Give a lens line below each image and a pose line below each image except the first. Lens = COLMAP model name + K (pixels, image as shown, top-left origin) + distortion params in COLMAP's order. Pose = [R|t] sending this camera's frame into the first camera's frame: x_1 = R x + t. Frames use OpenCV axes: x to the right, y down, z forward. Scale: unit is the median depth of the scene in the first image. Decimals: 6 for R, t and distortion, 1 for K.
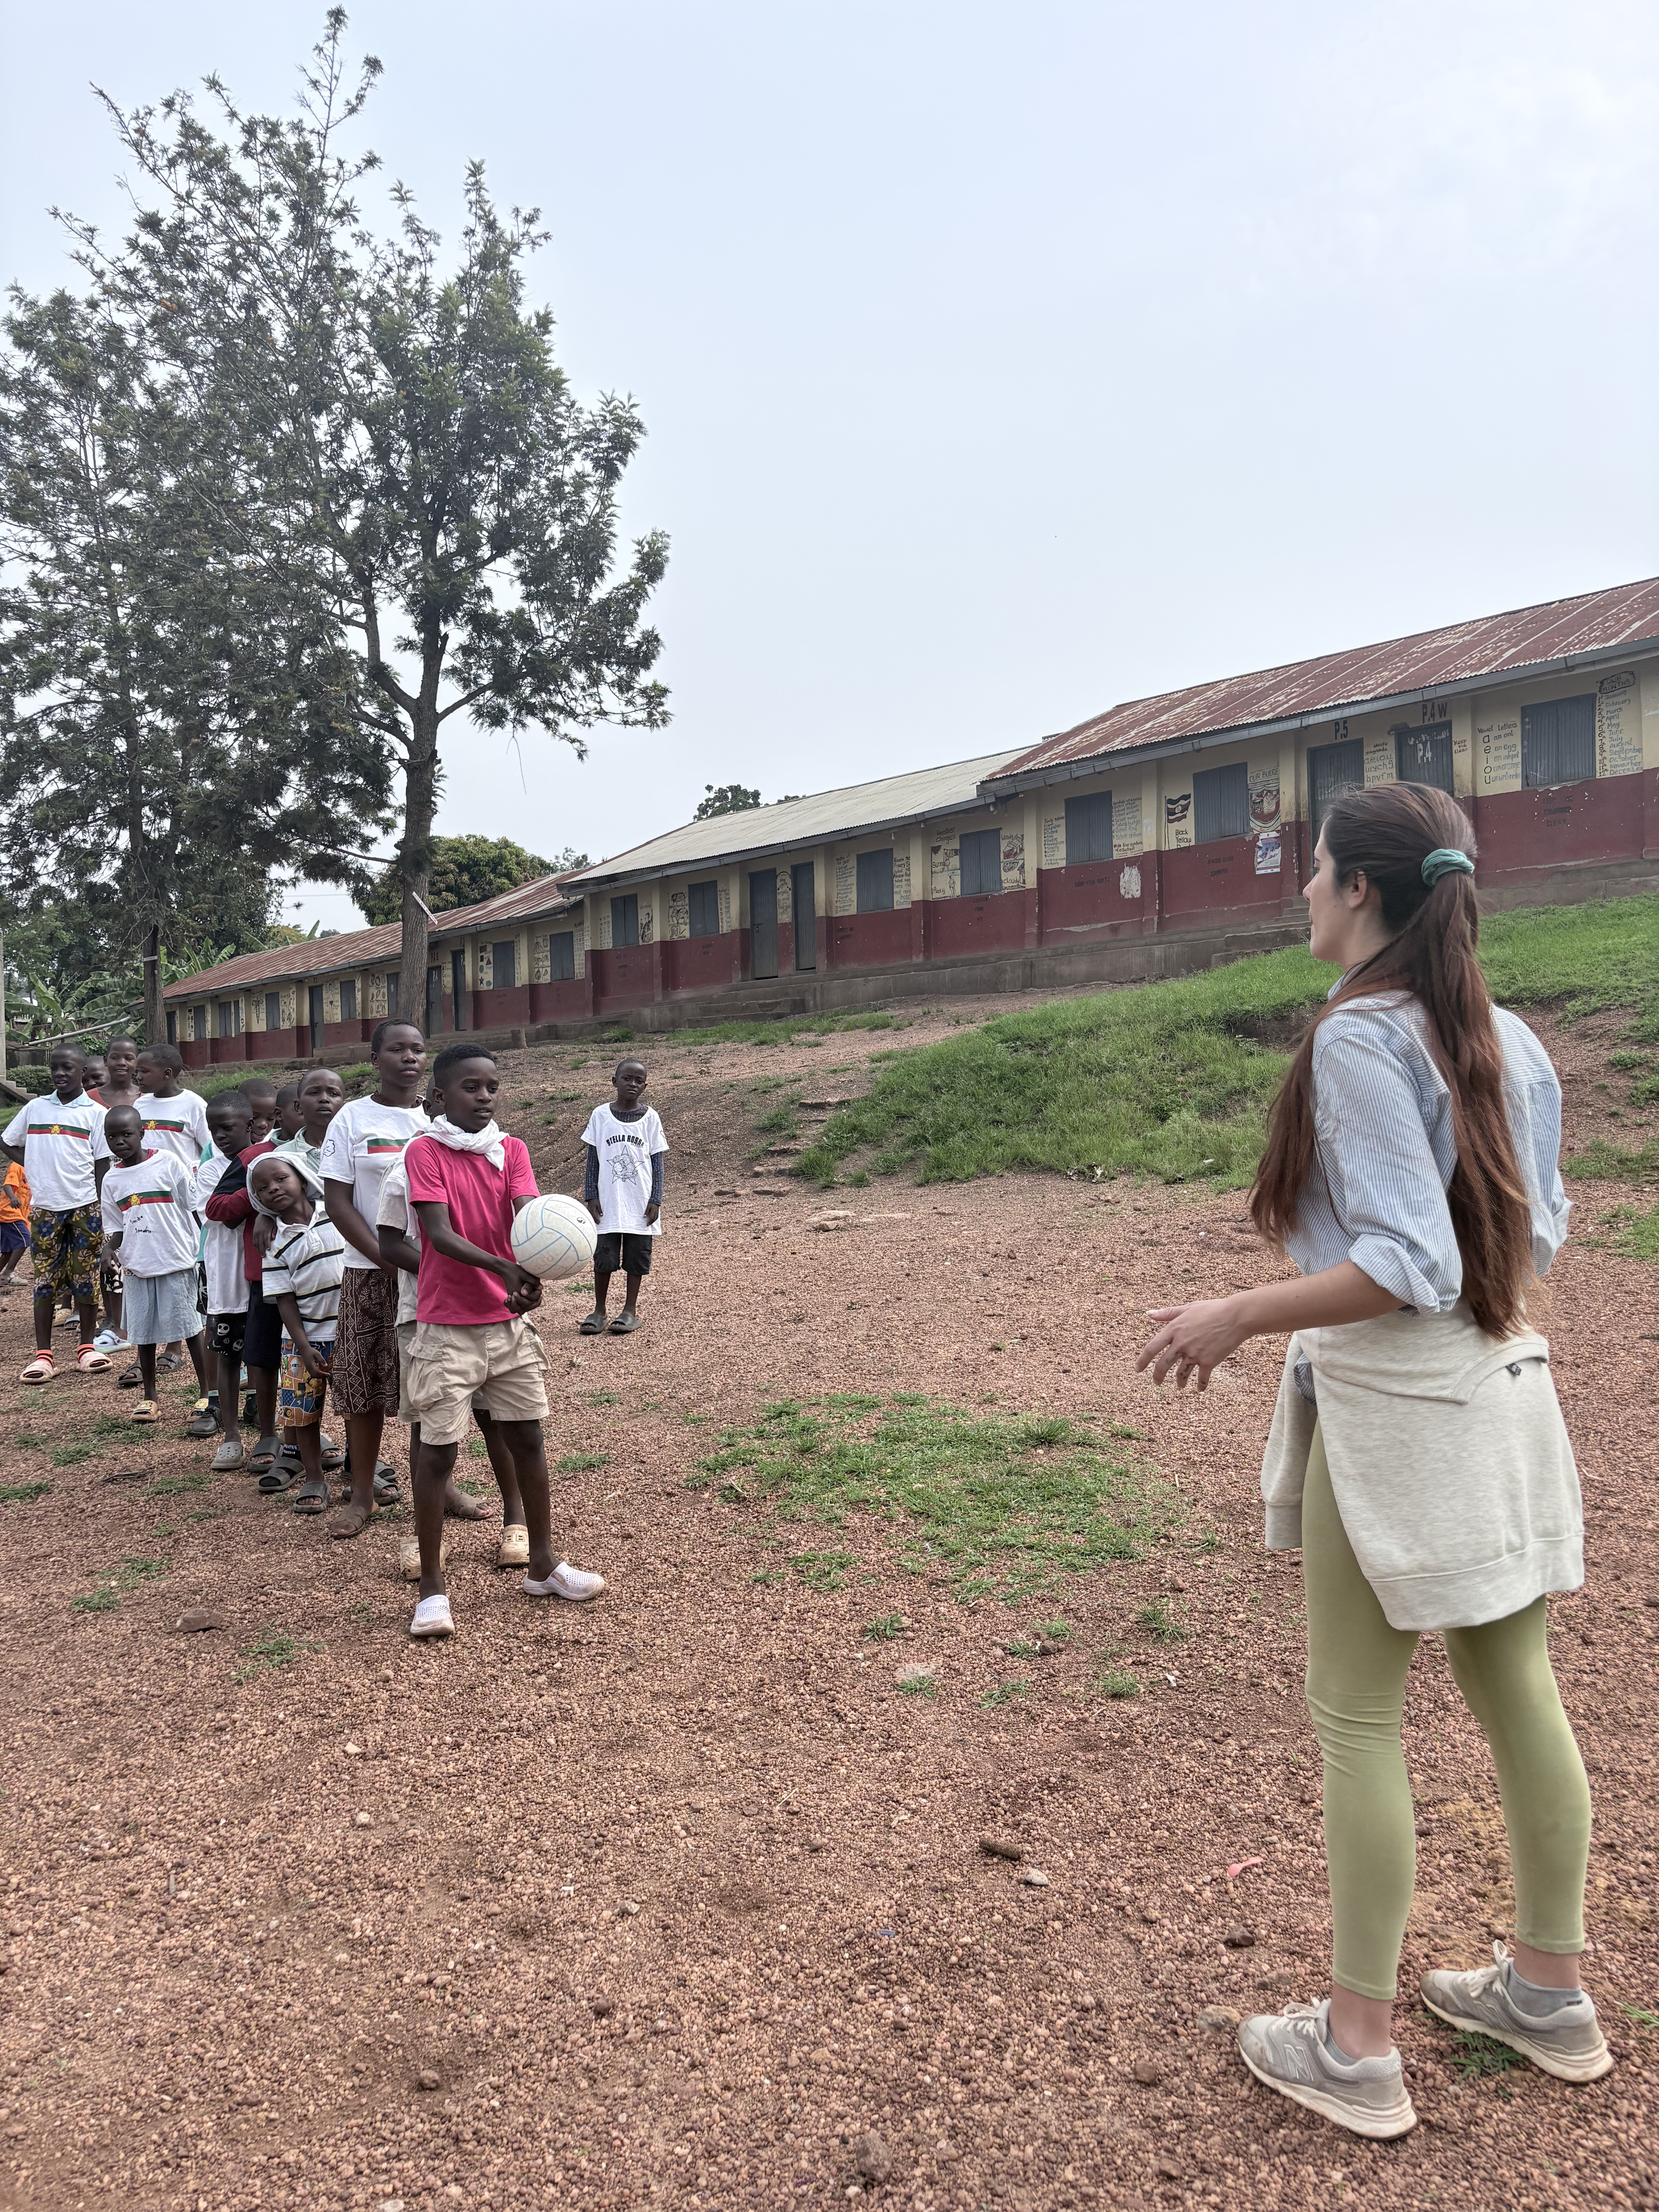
lens RADIAL K [[1785.4, 0, 829.5], [0, 1785.4, 1106.0], [0, 0, 1]] dist [0.006583, 0.007974]
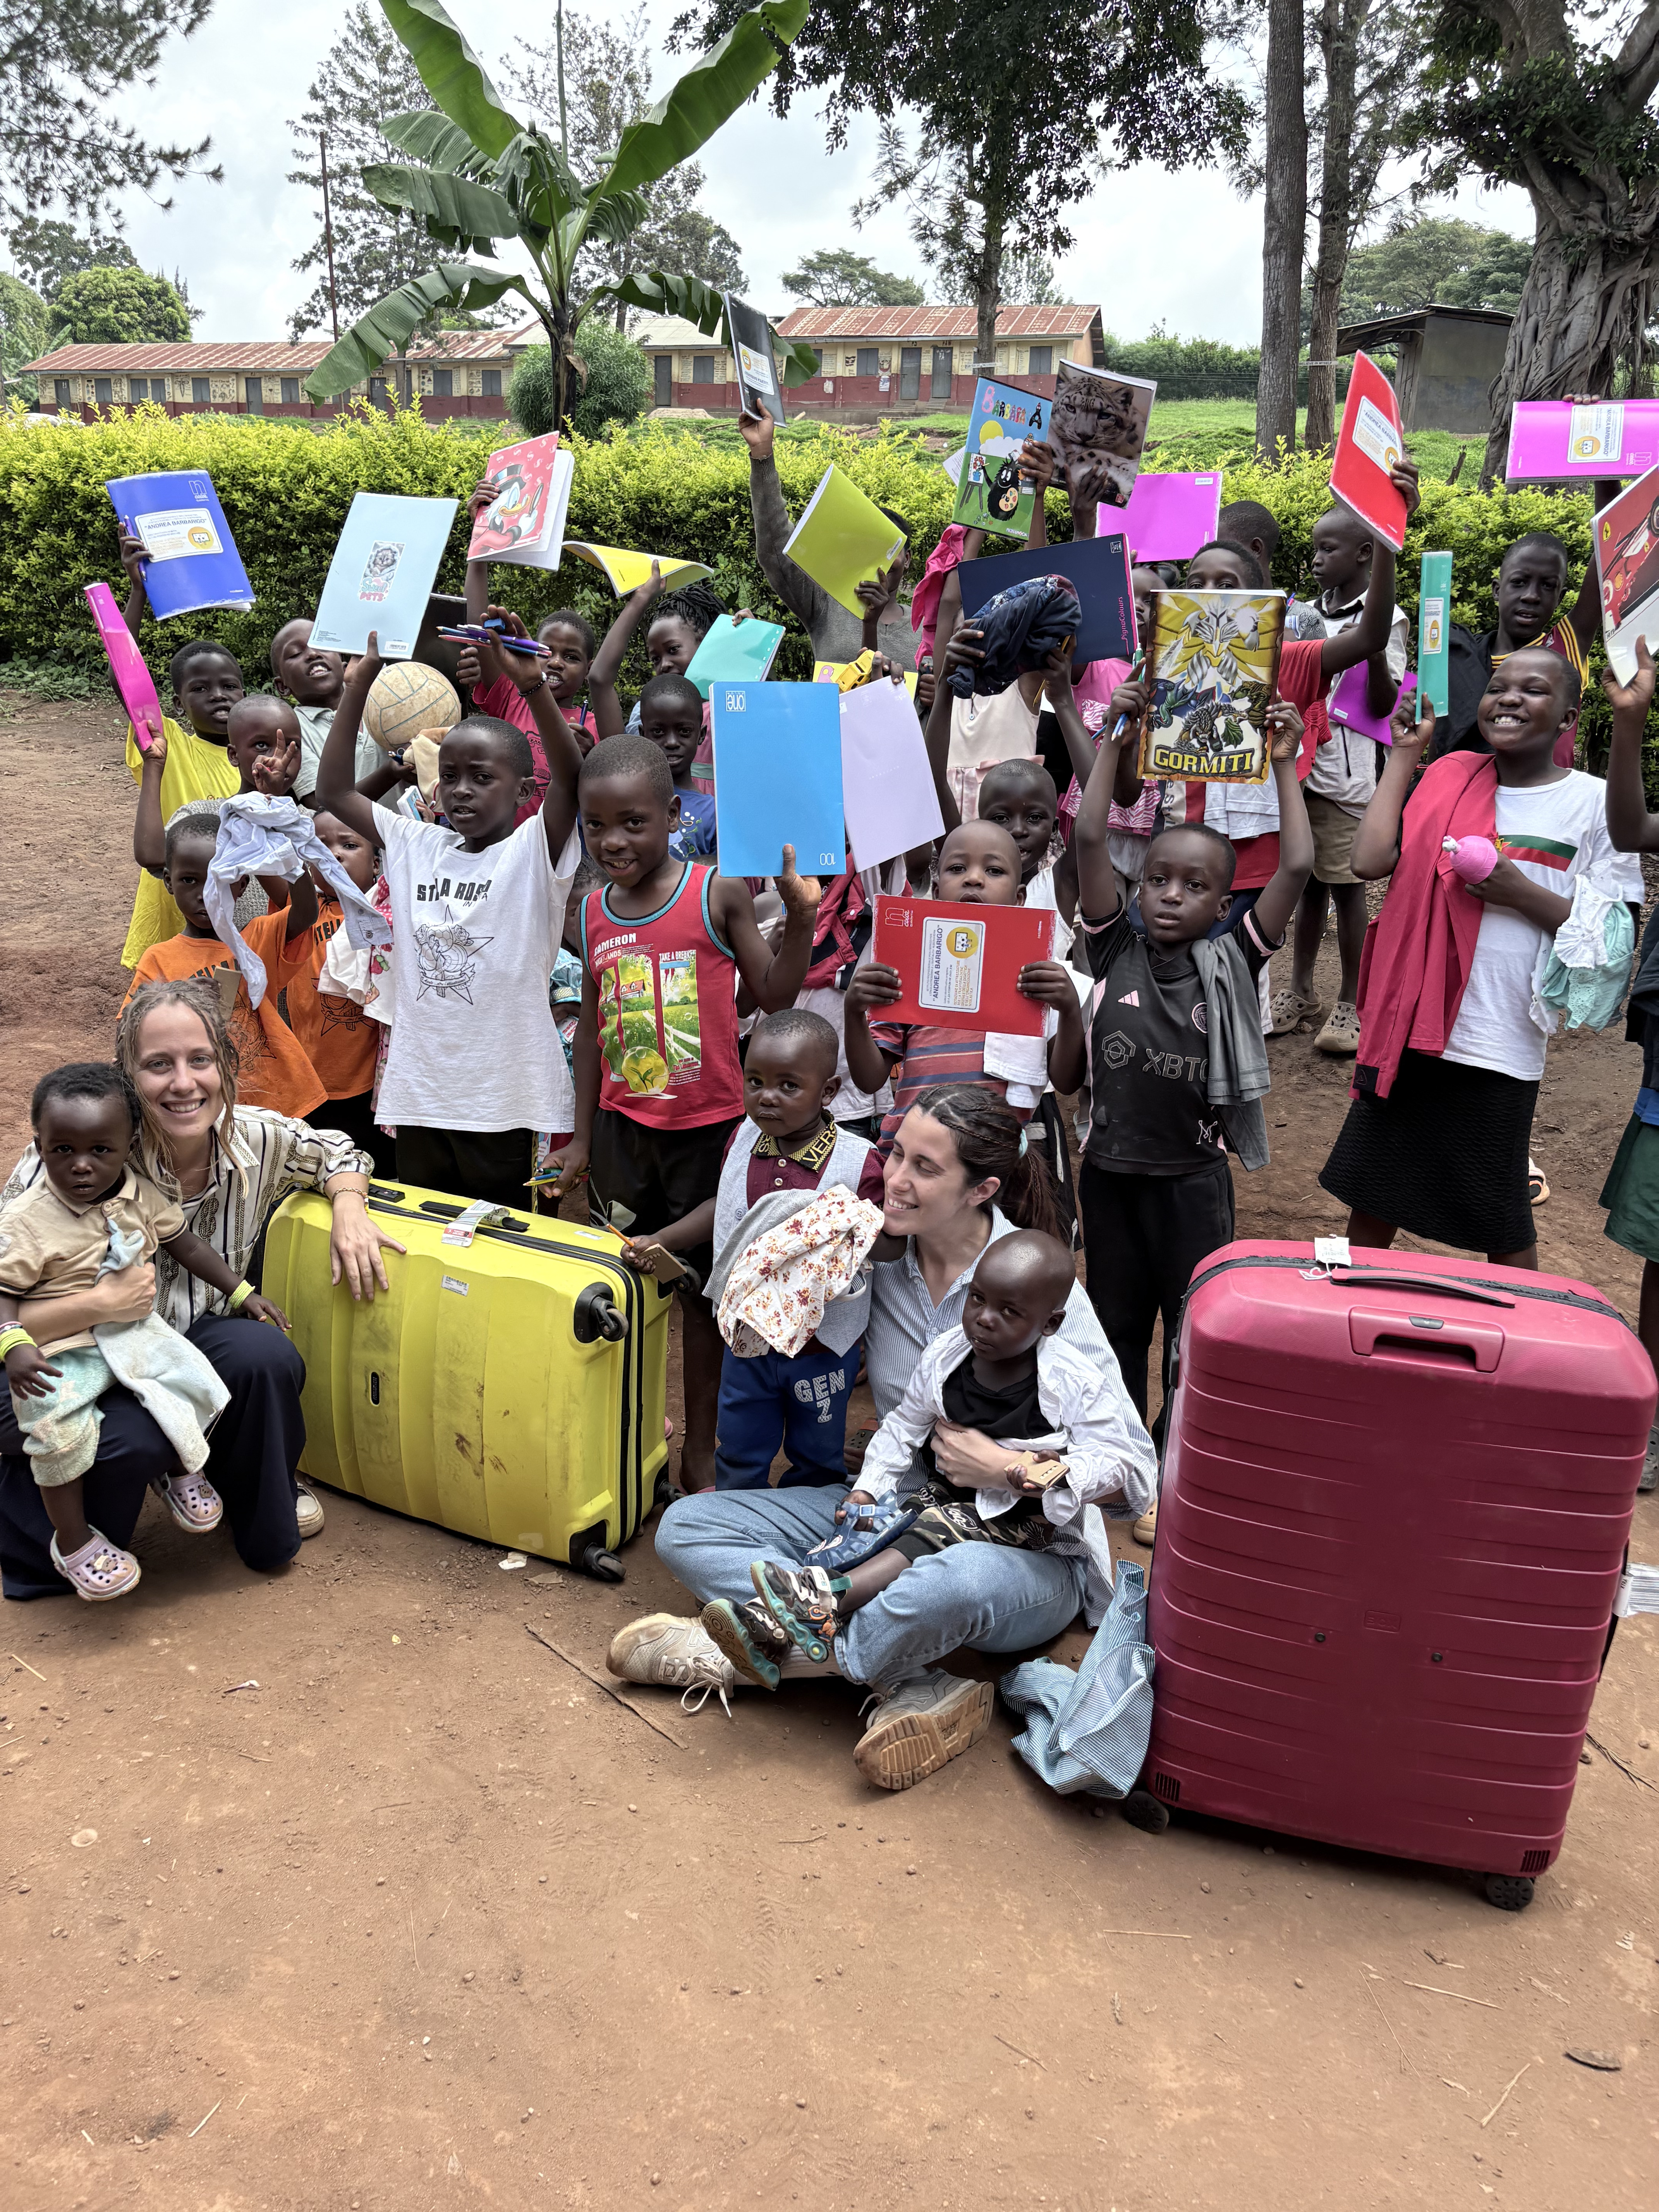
lens RADIAL K [[1785.4, 0, 829.5], [0, 1785.4, 1106.0], [0, 0, 1]] dist [0.006583, 0.007974]
pose [[0.845509, -0.069245, 0.529453, -1.336173], [-0.068588, 0.969257, 0.236296, 0.289688], [-0.529538, -0.236105, 0.814766, -1.458107]]
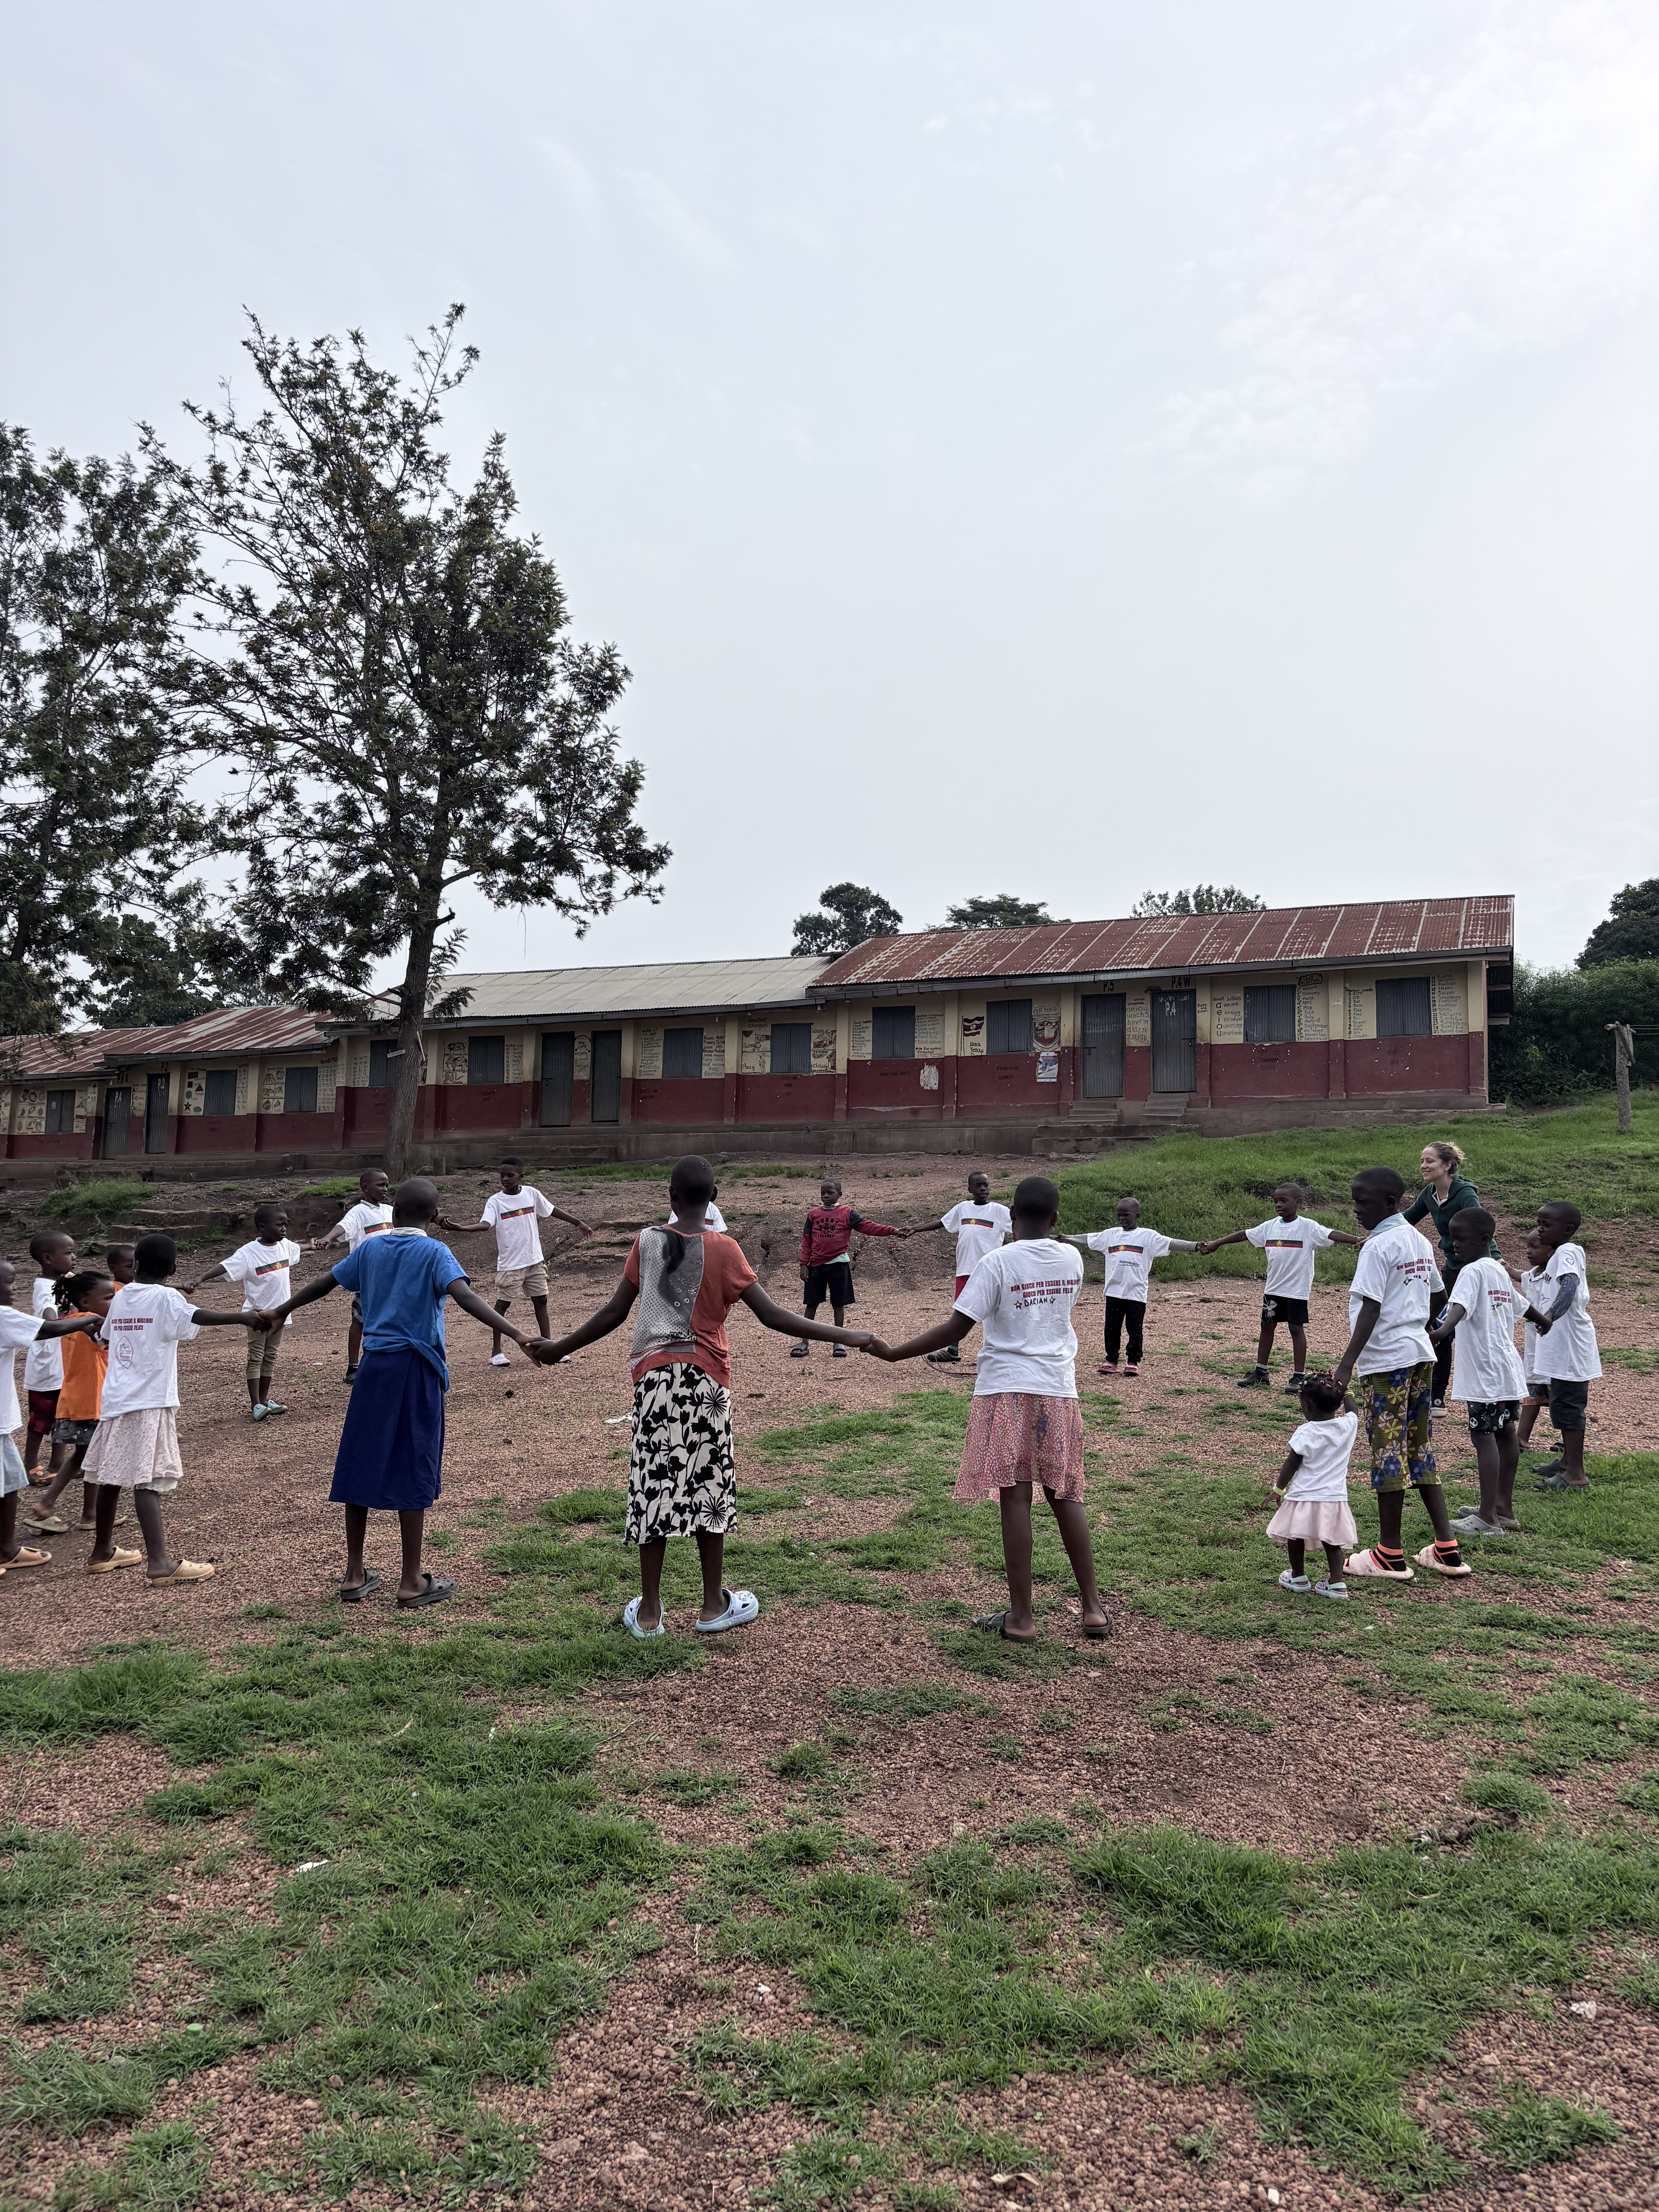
lens RADIAL K [[1809.9, 0, 762.8], [0, 1809.9, 998.2], [0, 0, 1]] dist [0.331590, 0.000963]
pose [[0.914465, 0.111546, 0.388986, -0.463418], [-0.050041, 0.985051, -0.164835, 0.041900], [-0.401558, 0.131271, 0.906377, -0.156740]]
